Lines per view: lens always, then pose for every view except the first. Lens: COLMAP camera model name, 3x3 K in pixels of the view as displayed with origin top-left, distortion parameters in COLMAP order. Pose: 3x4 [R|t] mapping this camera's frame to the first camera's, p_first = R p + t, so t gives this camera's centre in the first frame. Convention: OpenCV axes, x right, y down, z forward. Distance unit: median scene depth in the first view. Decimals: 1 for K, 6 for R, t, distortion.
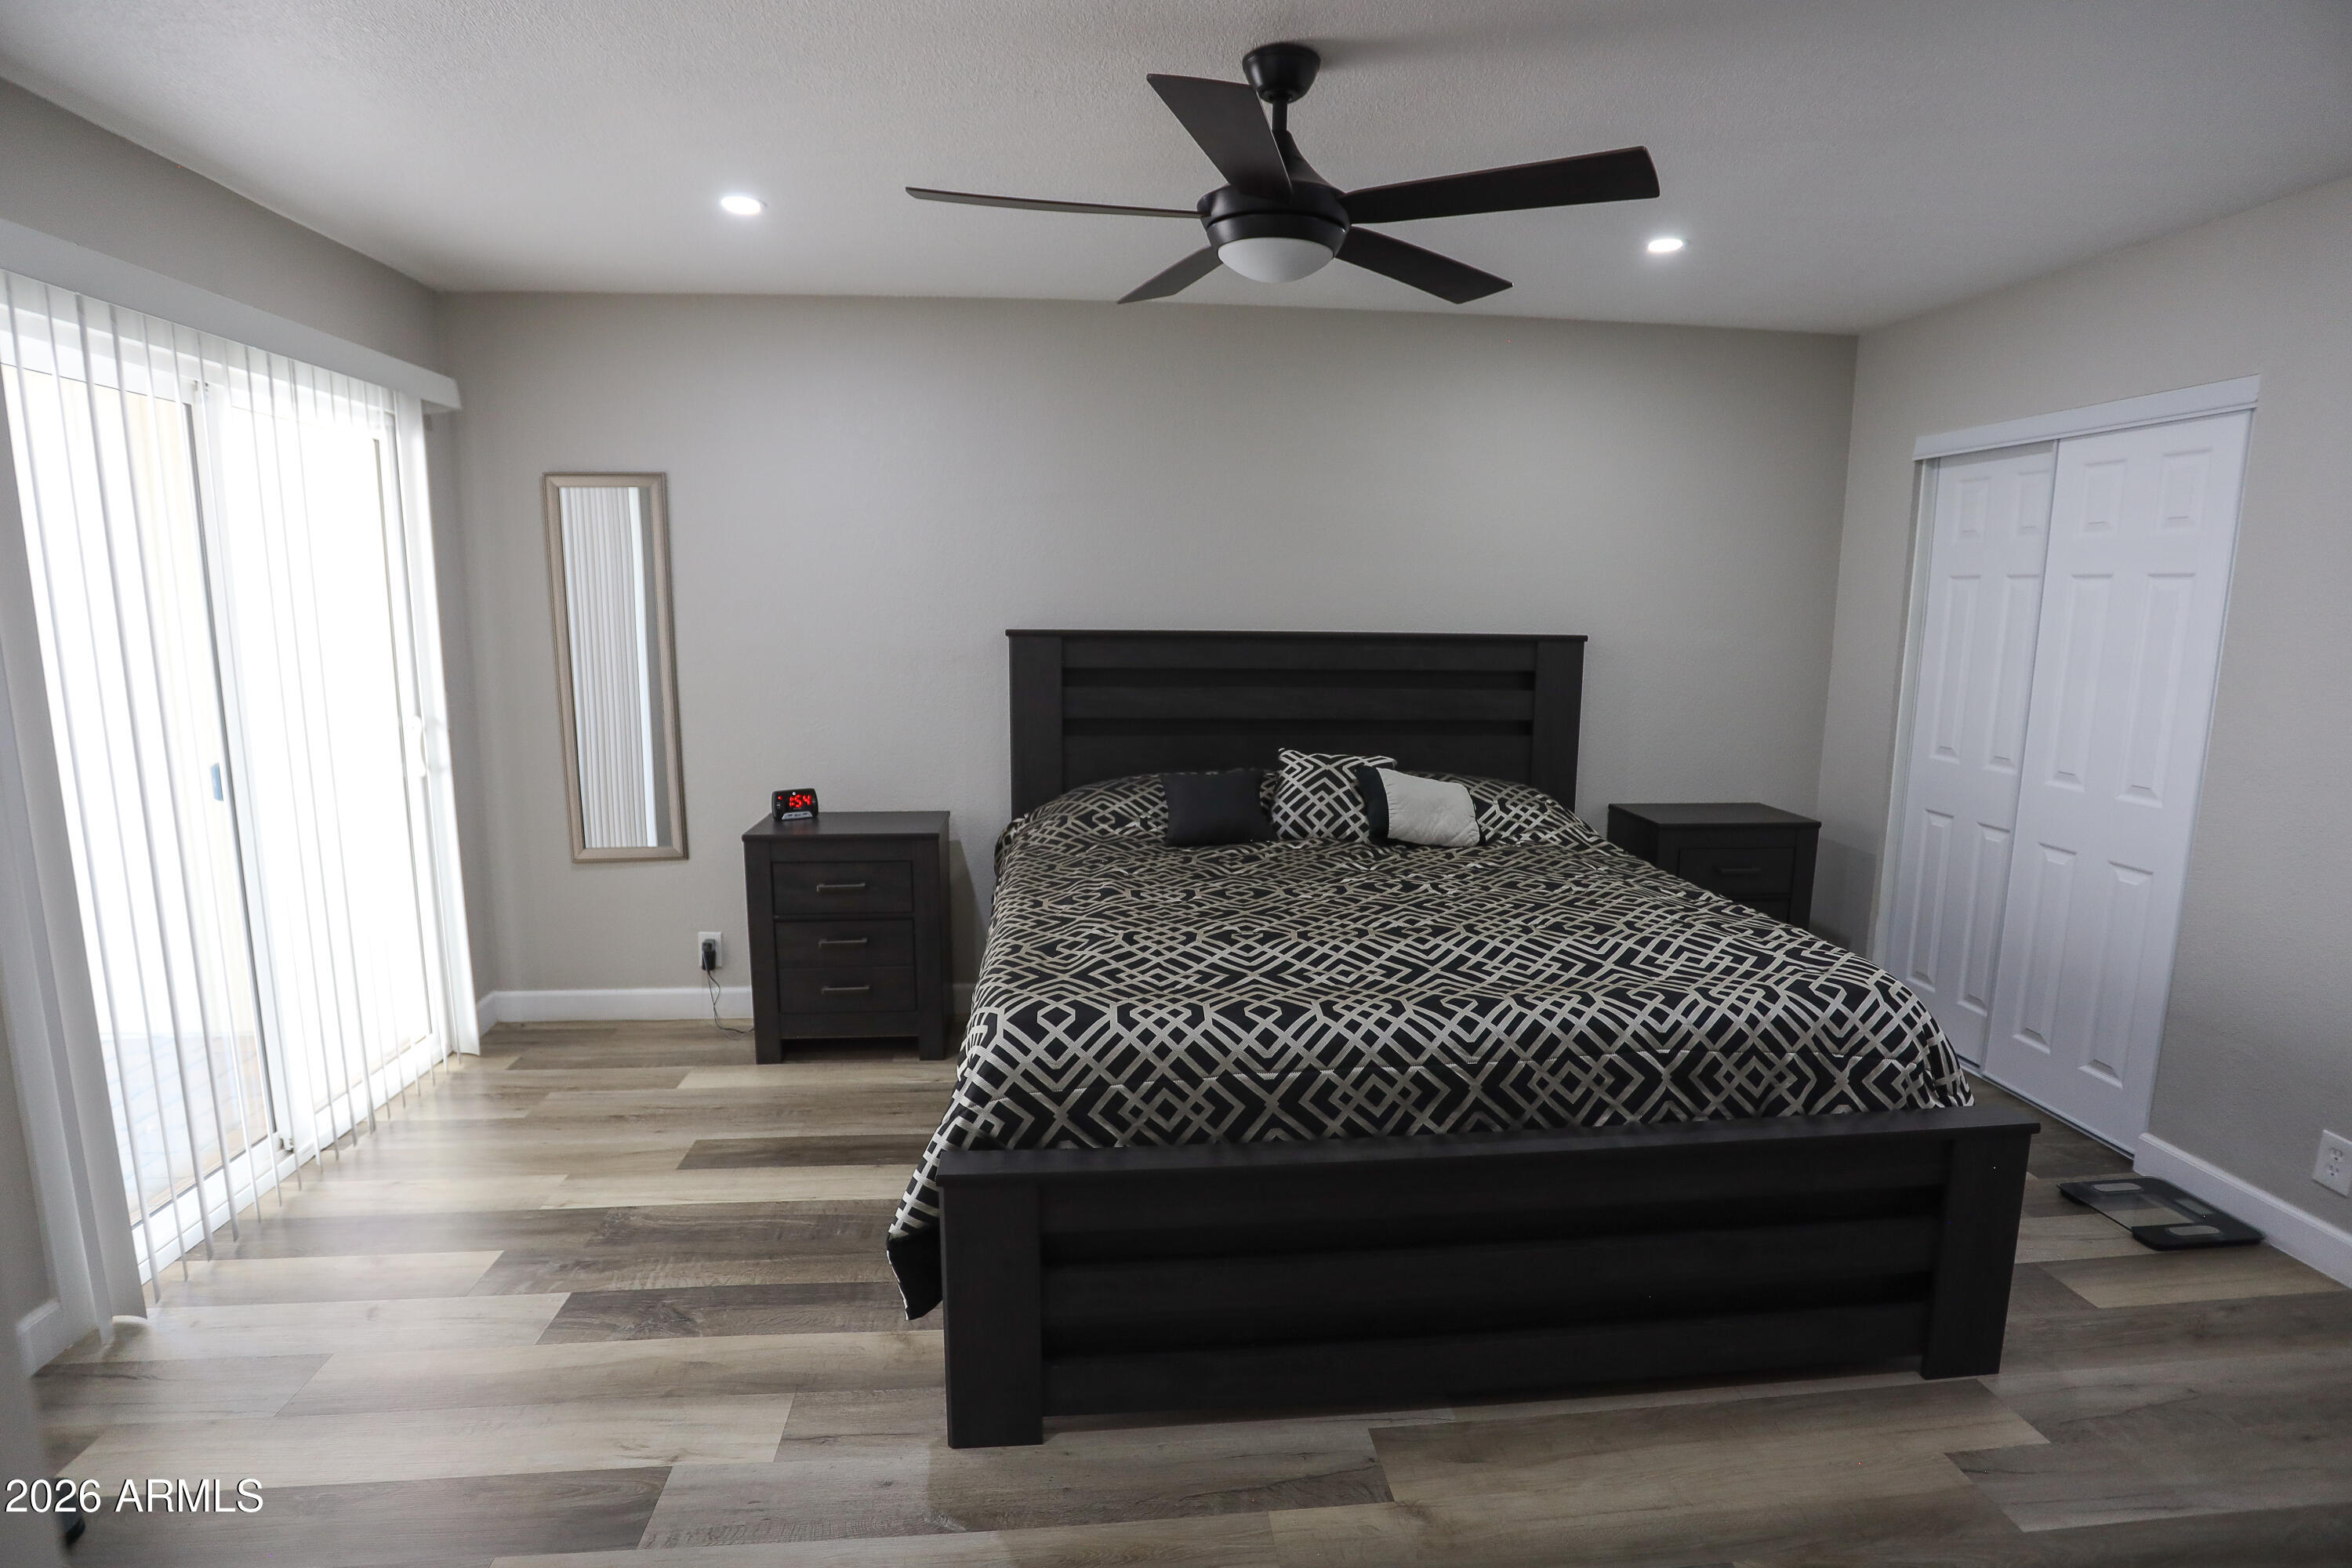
lens RADIAL K [[1118.6, 0, 1166.5], [0, 1118.6, 772.5], [0, 0, 1]] dist [-0.088589, 0.040738]
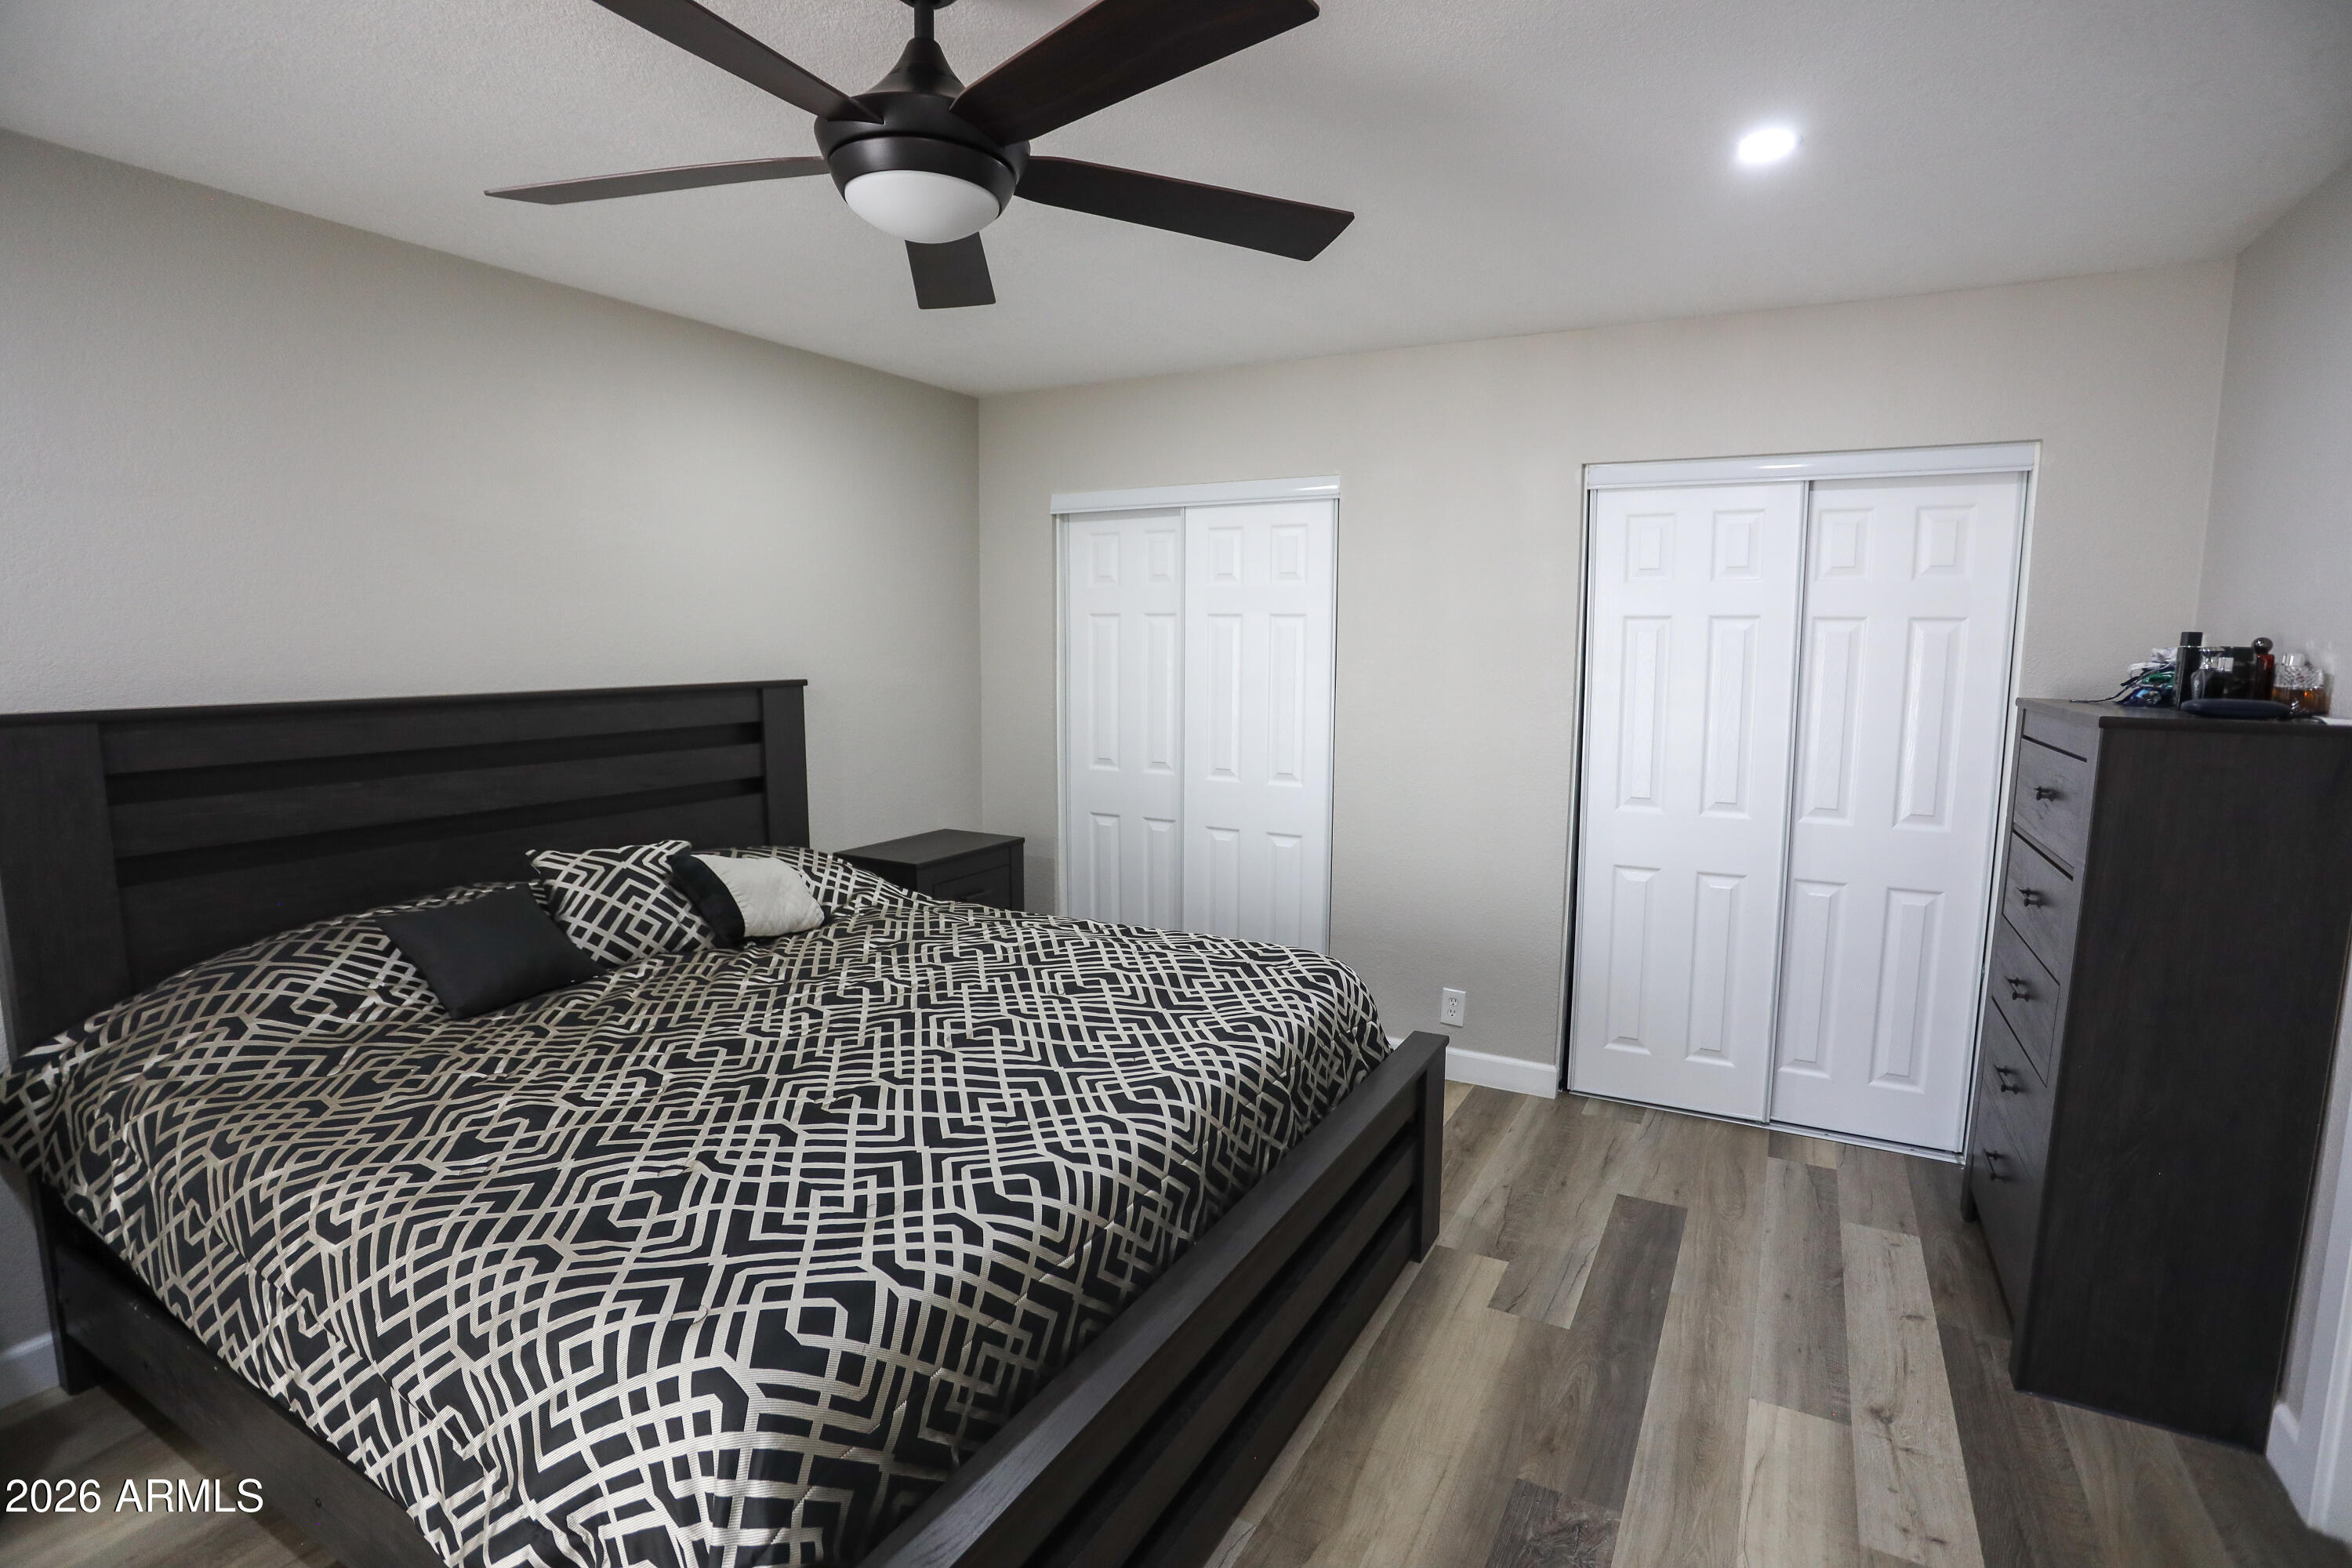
lens RADIAL K [[1118.6, 0, 1166.5], [0, 1118.6, 772.5], [0, 0, 1]] dist [-0.088589, 0.040738]
pose [[0.585420, -0.105330, 0.803859, -0.345013], [0.129703, 0.990921, 0.035383, -0.066388], [-0.800288, 0.083550, 0.593767, 0.344933]]
